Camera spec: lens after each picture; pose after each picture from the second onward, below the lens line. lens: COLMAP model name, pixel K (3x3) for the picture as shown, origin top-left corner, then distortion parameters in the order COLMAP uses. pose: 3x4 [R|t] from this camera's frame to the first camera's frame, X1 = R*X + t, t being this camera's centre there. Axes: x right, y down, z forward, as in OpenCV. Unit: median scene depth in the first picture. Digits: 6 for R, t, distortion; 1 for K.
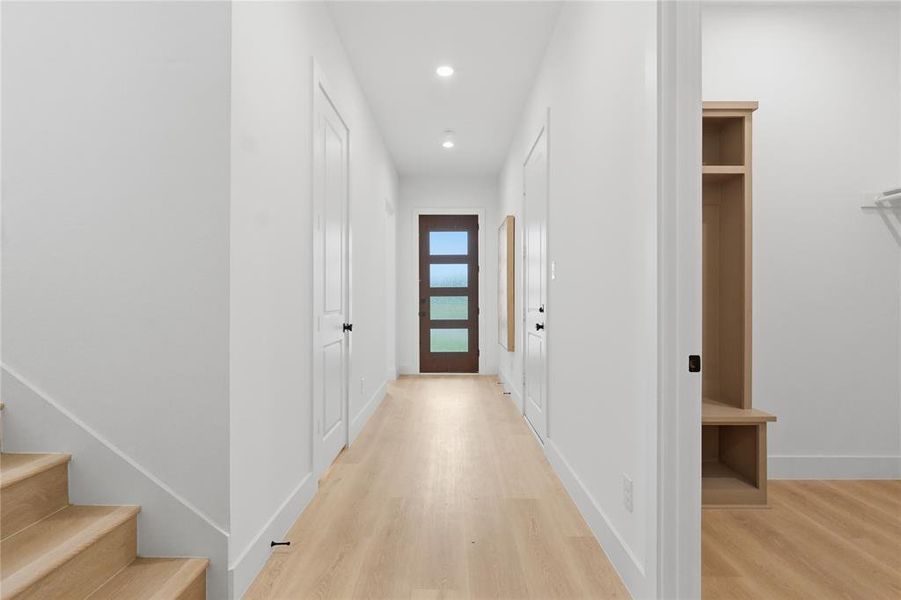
lens RADIAL K [[425.4, 0, 456.6], [0, 425.4, 296.4], [0, 0, 1]] dist [0.001861, -0.001711]
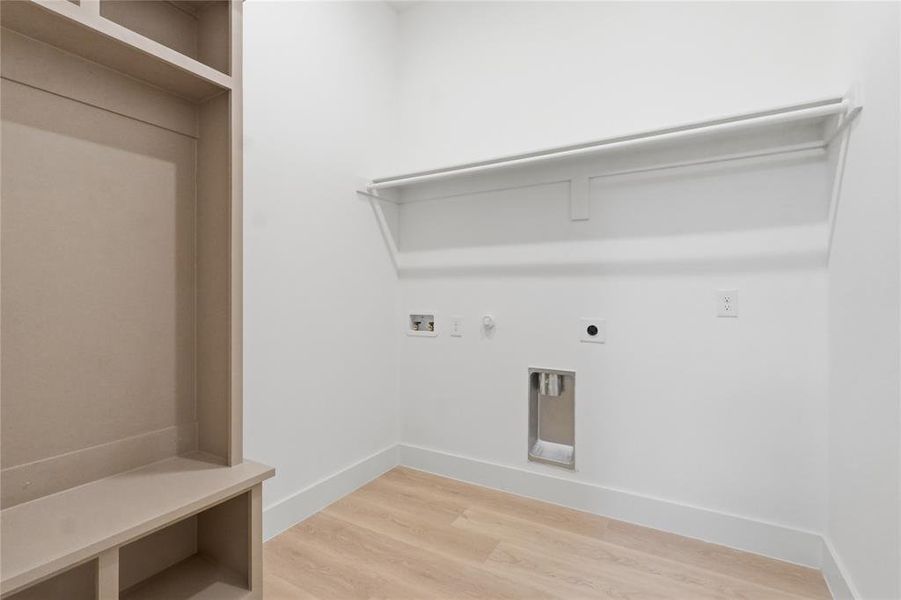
lens RADIAL K [[425.4, 0, 454.7], [0, 425.4, 292.8], [0, 0, 1]] dist [0.001861, -0.001711]
pose [[0.496481, -0.004838, 0.868034, 0.281291], [-0.007384, 0.999925, 0.009797, -0.003365], [-0.868016, -0.011274, 0.496408, 0.384288]]
